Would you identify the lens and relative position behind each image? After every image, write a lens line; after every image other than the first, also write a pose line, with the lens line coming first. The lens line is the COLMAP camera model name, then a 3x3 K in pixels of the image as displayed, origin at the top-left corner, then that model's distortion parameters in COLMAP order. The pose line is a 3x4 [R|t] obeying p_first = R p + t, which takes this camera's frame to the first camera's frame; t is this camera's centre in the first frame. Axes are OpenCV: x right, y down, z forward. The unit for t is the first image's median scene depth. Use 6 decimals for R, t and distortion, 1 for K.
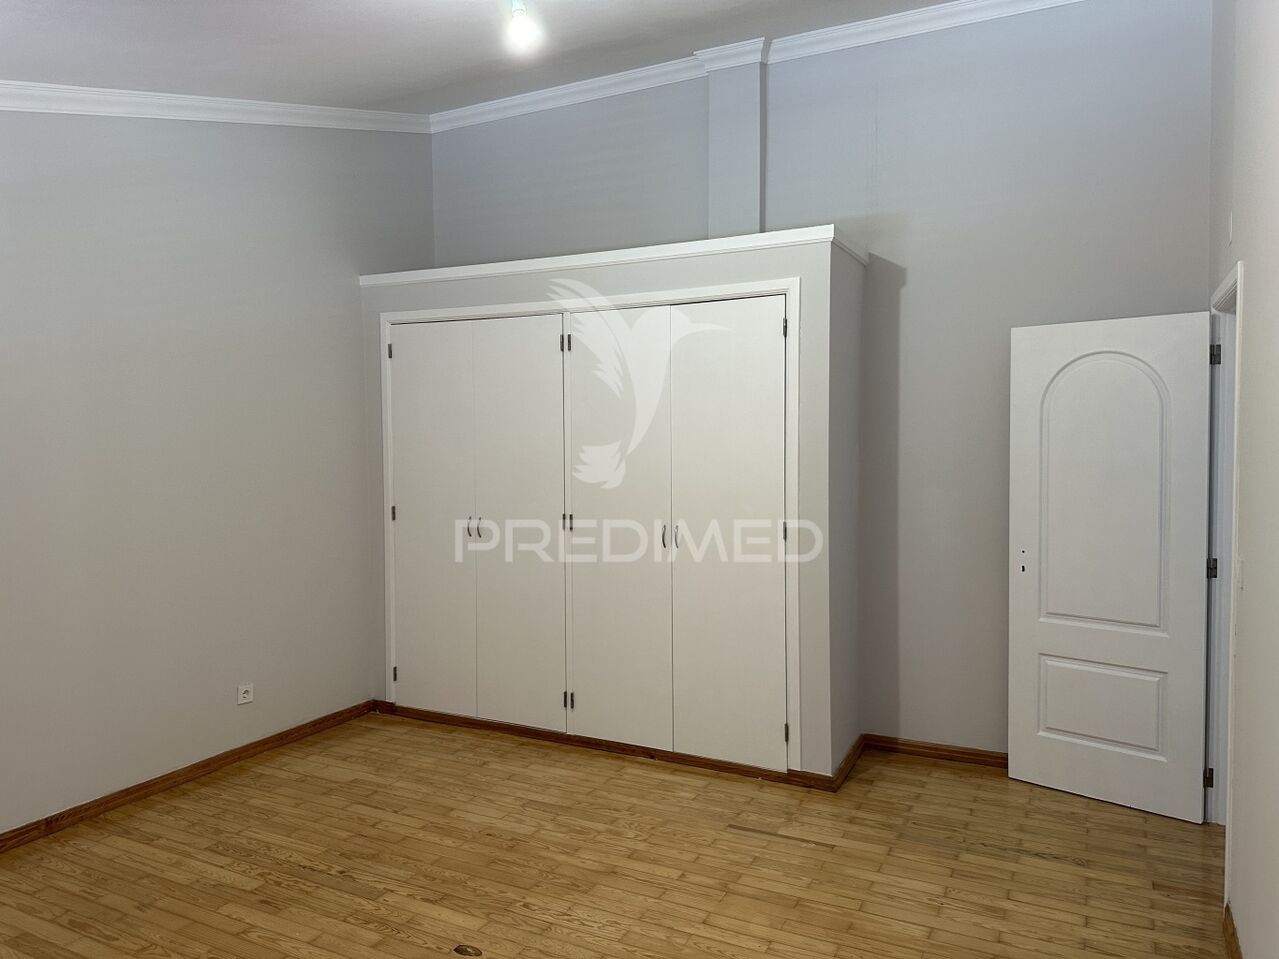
lens RADIAL K [[897.6, 0, 616.3], [0, 897.6, 475.7], [0, 0, 1]] dist [0.062763, -0.064360]
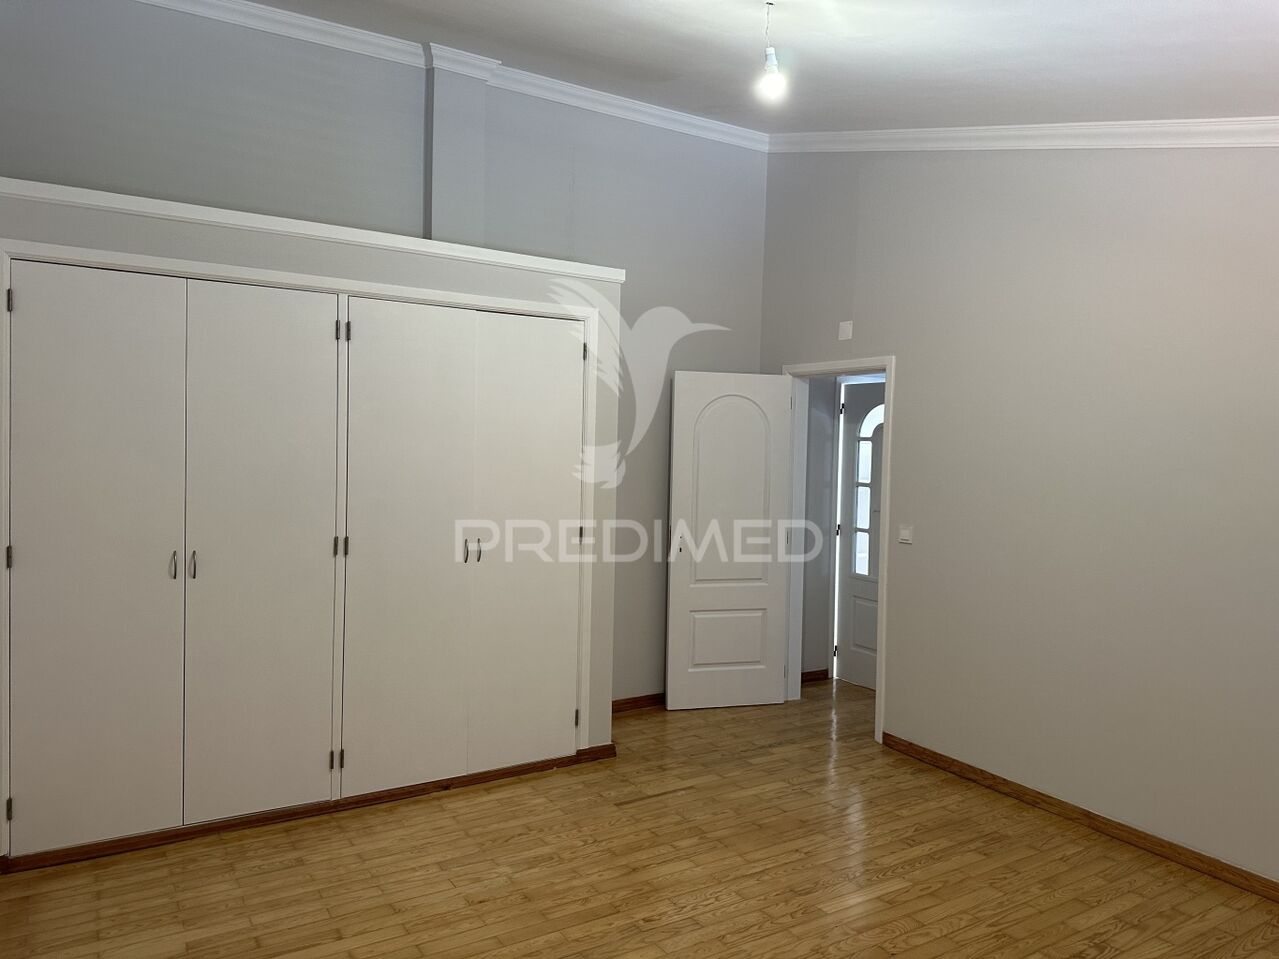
lens RADIAL K [[897.6, 0, 653.7], [0, 897.6, 472.6], [0, 0, 1]] dist [0.062763, -0.064360]
pose [[0.525154, -0.012335, 0.850918, -0.684199], [0.018262, 0.999828, 0.003223, -0.014676], [-0.850811, 0.013847, 0.525289, 0.339606]]
